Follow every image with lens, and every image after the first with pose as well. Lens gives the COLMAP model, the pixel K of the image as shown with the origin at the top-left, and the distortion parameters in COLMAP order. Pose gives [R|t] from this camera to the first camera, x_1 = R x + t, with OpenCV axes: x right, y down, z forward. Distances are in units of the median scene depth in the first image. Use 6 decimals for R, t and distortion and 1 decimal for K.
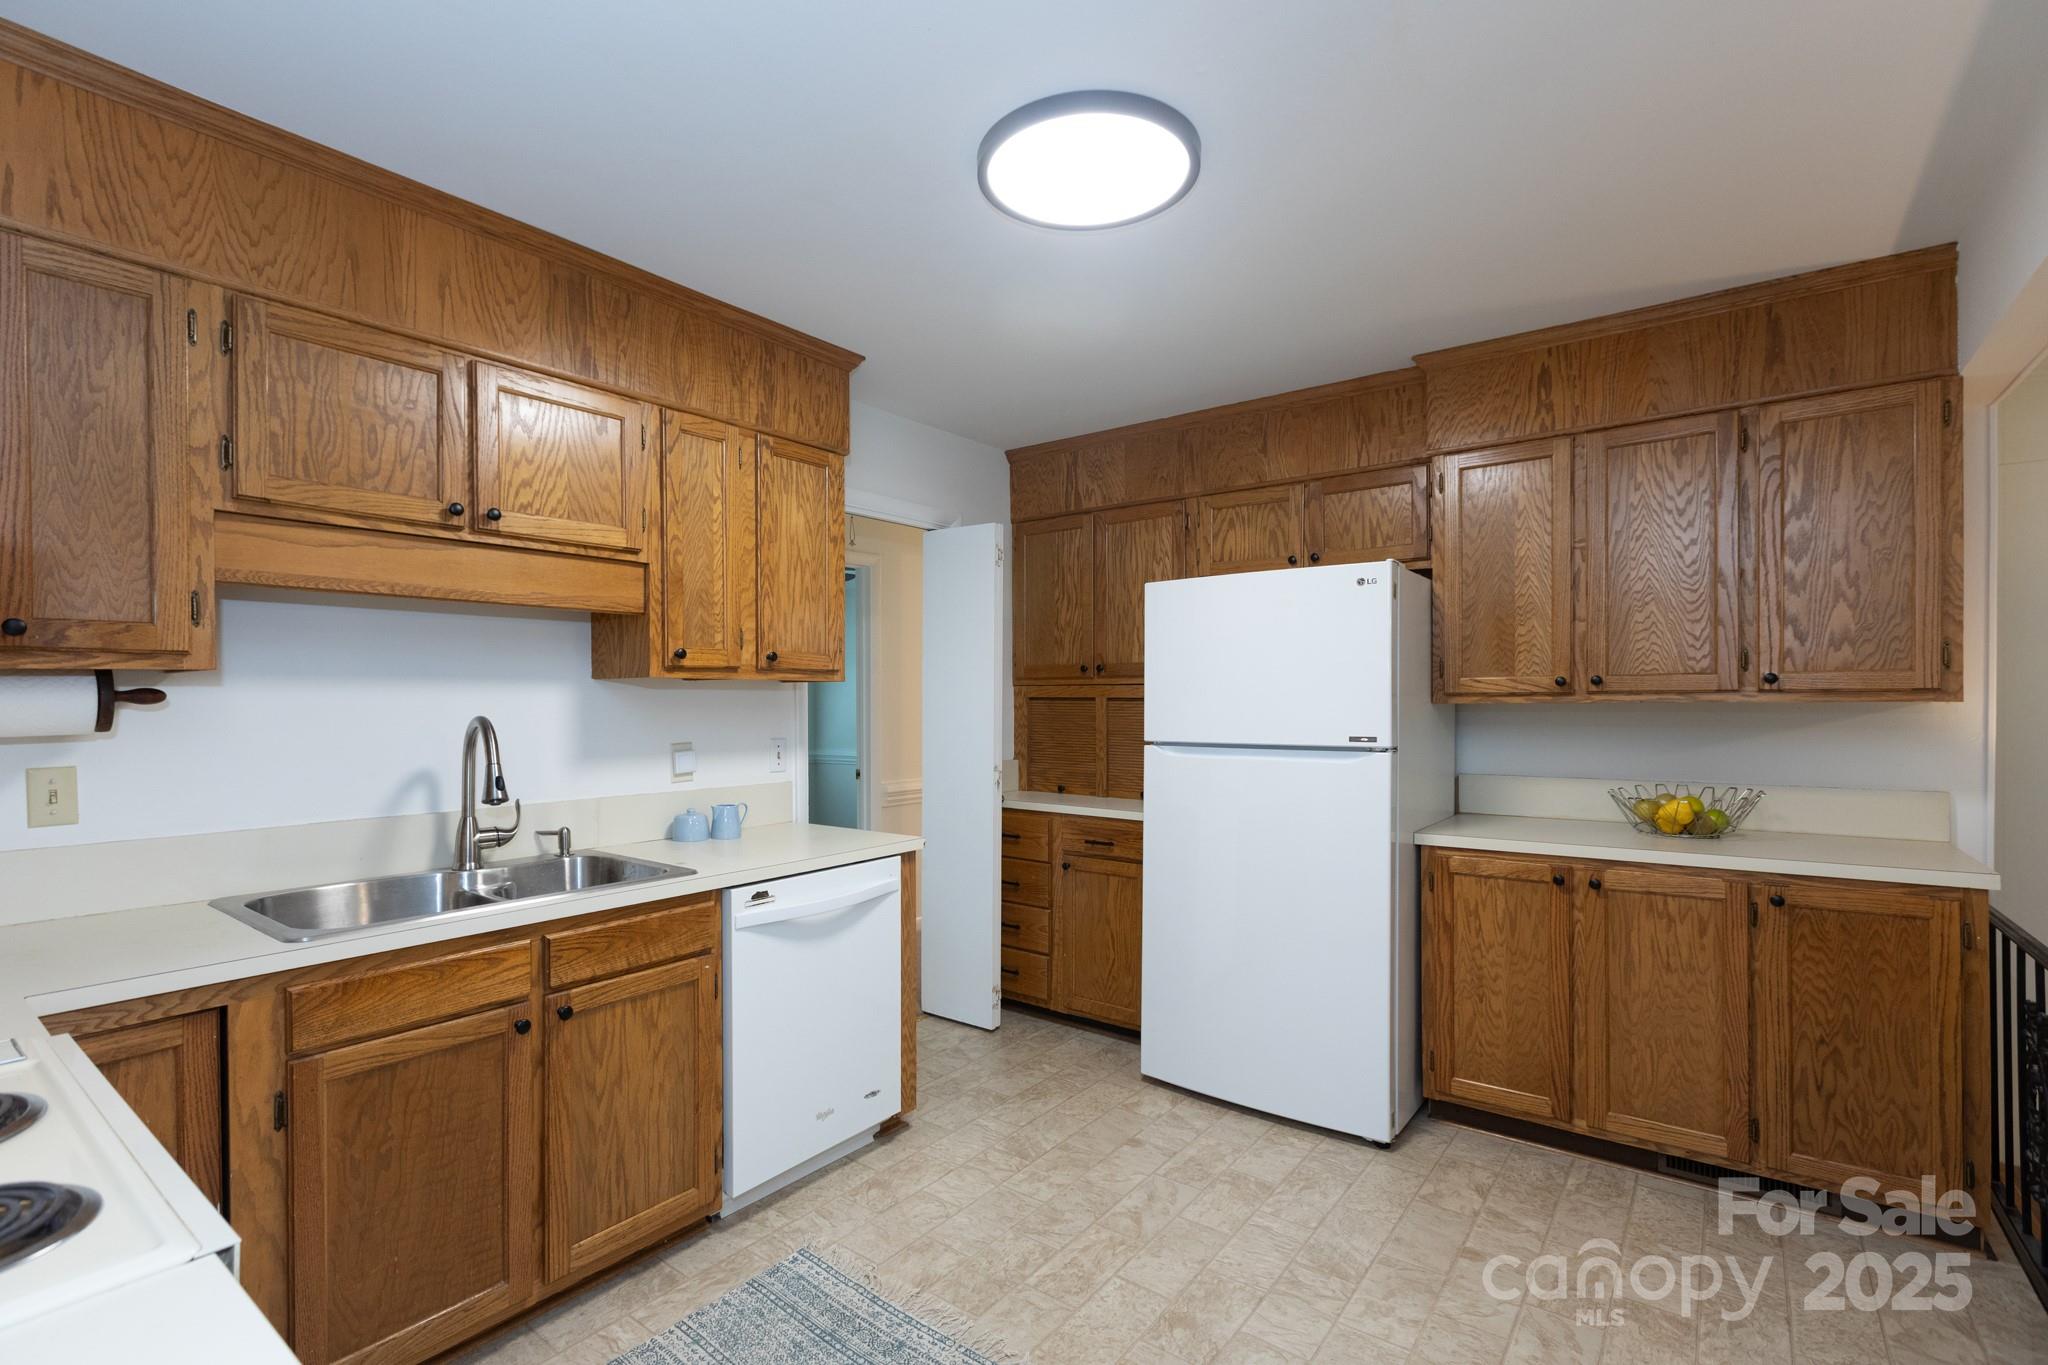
lens RADIAL K [[934.1, 0, 1023.7], [0, 934.1, 702.5], [0, 0, 1]] dist [0.000123, 0.000342]
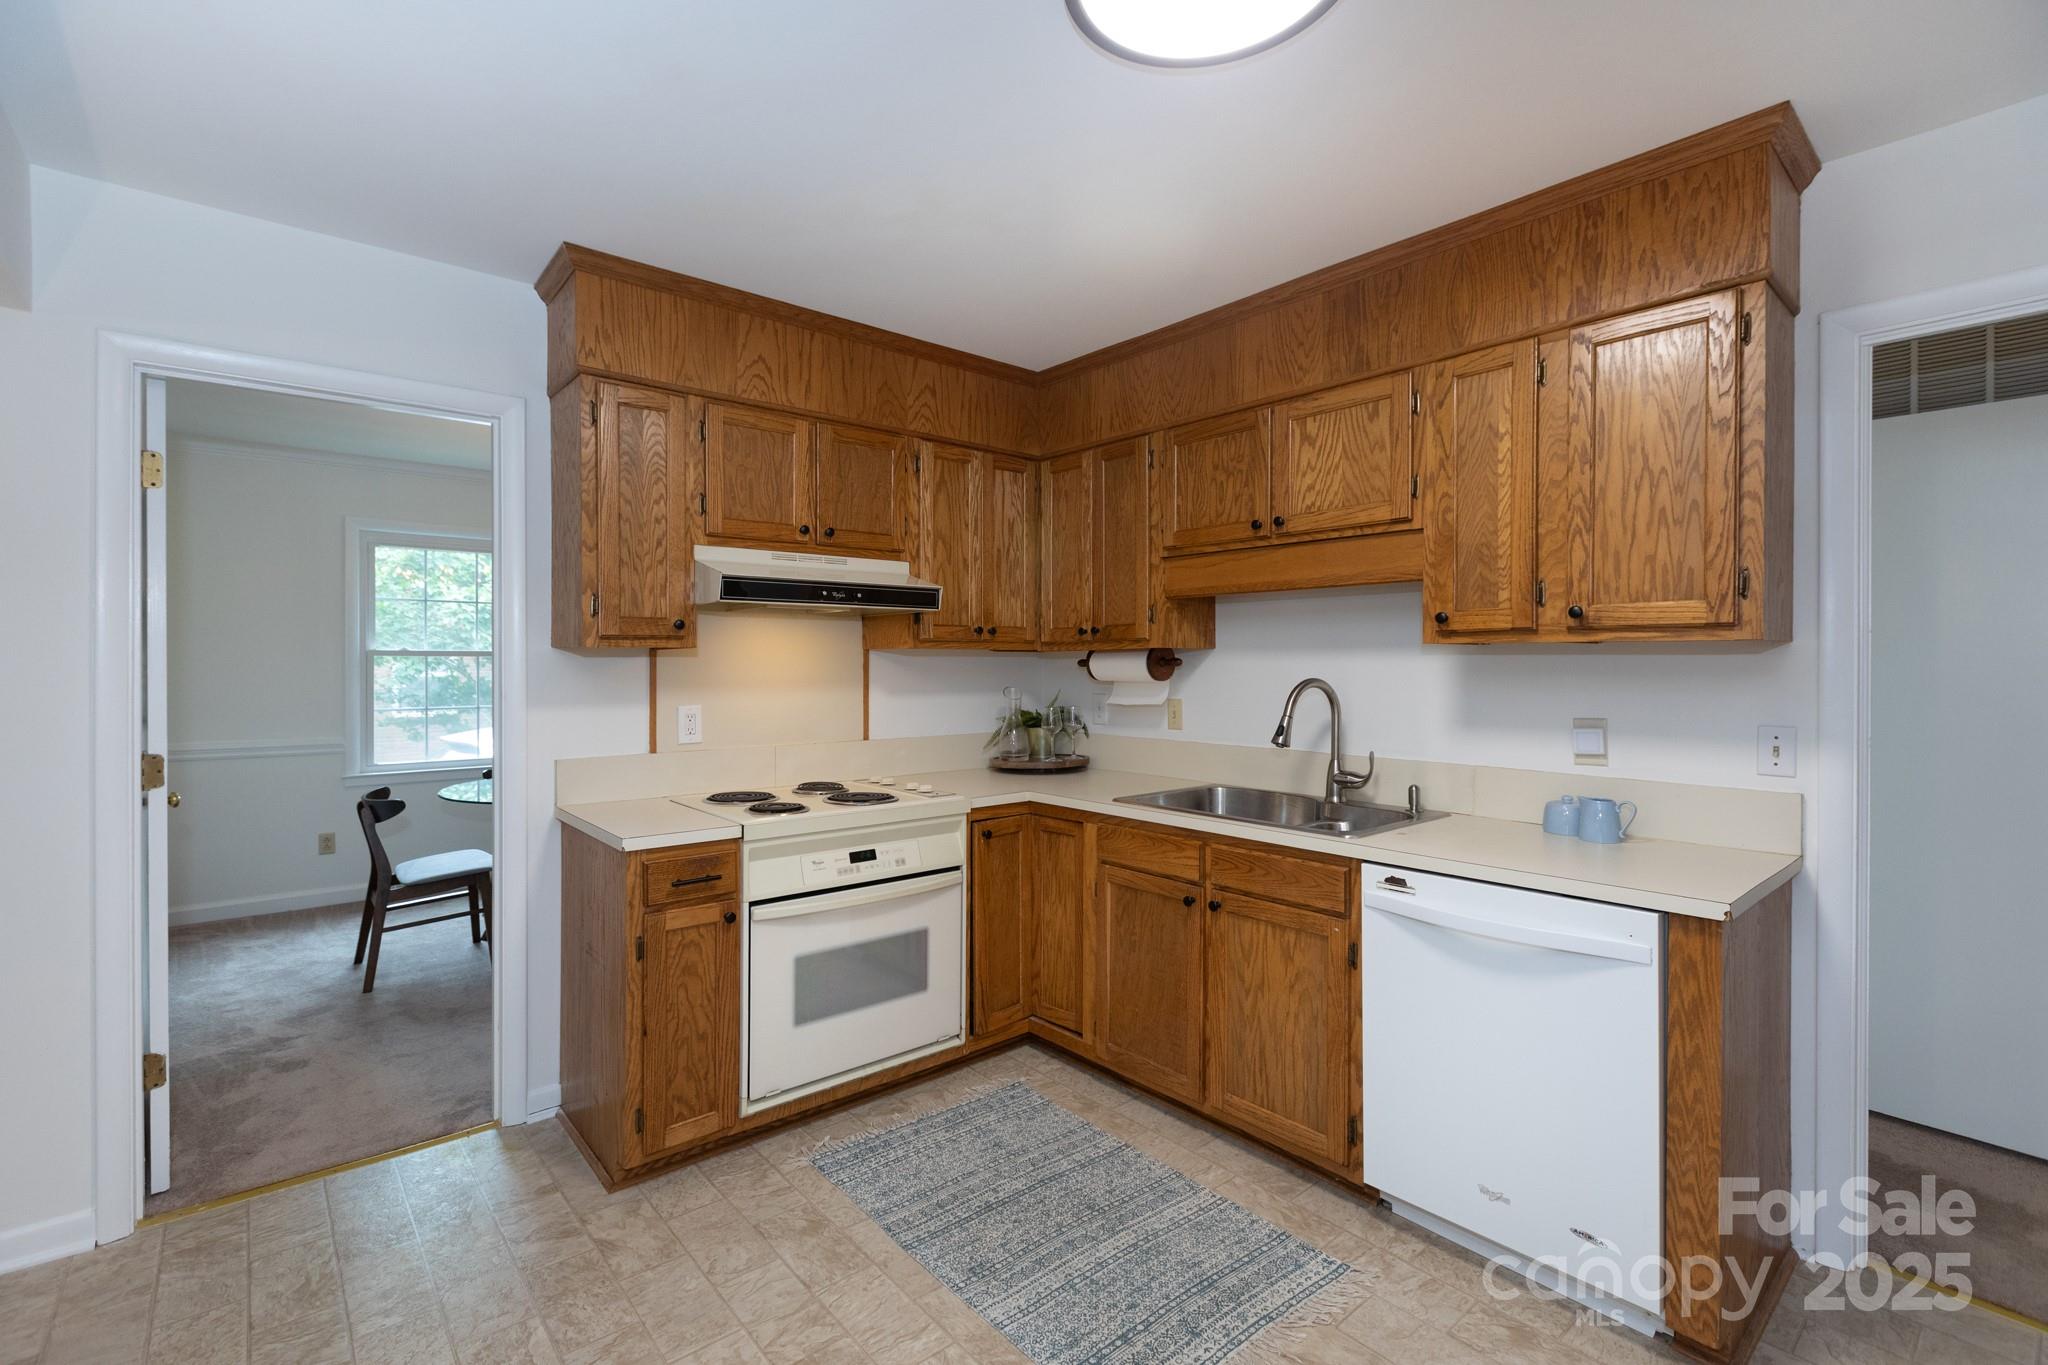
lens RADIAL K [[900.3, 0, 1024.0], [0, 900.3, 682.5], [0, 0, 1]] dist [-0.010143, -0.000644]
pose [[-0.213230, 0.019138, -0.976815, 0.657374], [-0.009035, 0.999727, 0.021559, -0.002978], [0.976960, 0.013423, -0.212998, 0.843864]]
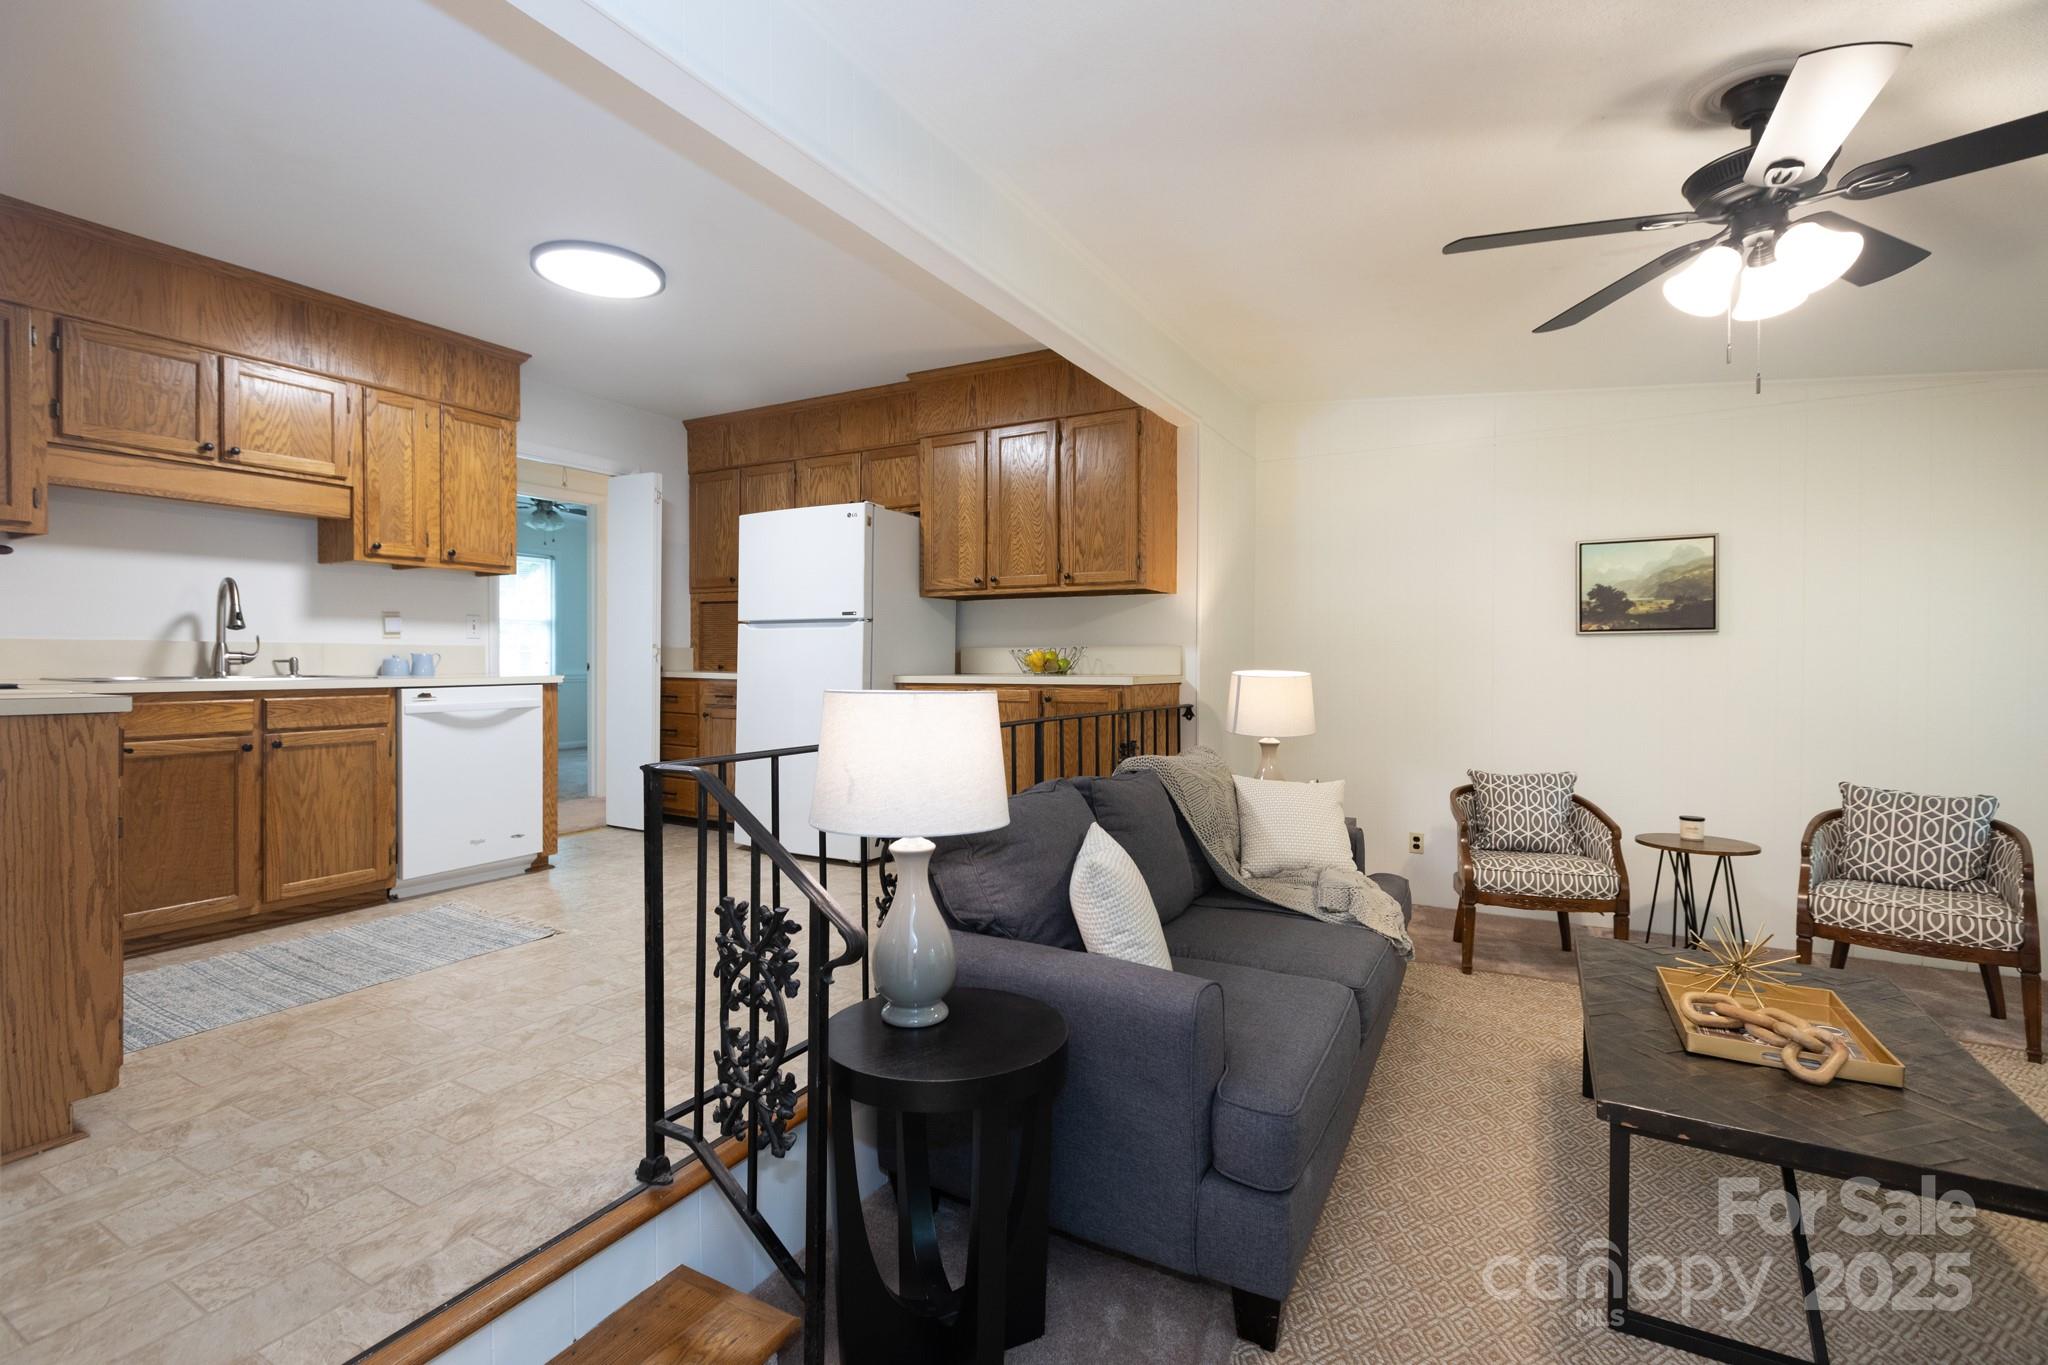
lens RADIAL K [[911.8, 0, 1030.1], [0, 911.8, 669.0], [0, 0, 1]] dist [-0.001681, -0.001025]
pose [[0.989478, 0.006057, 0.144555, 0.529072], [-0.007042, 0.999955, 0.006303, 0.146170], [-0.144510, -0.007255, 0.989477, -0.709123]]
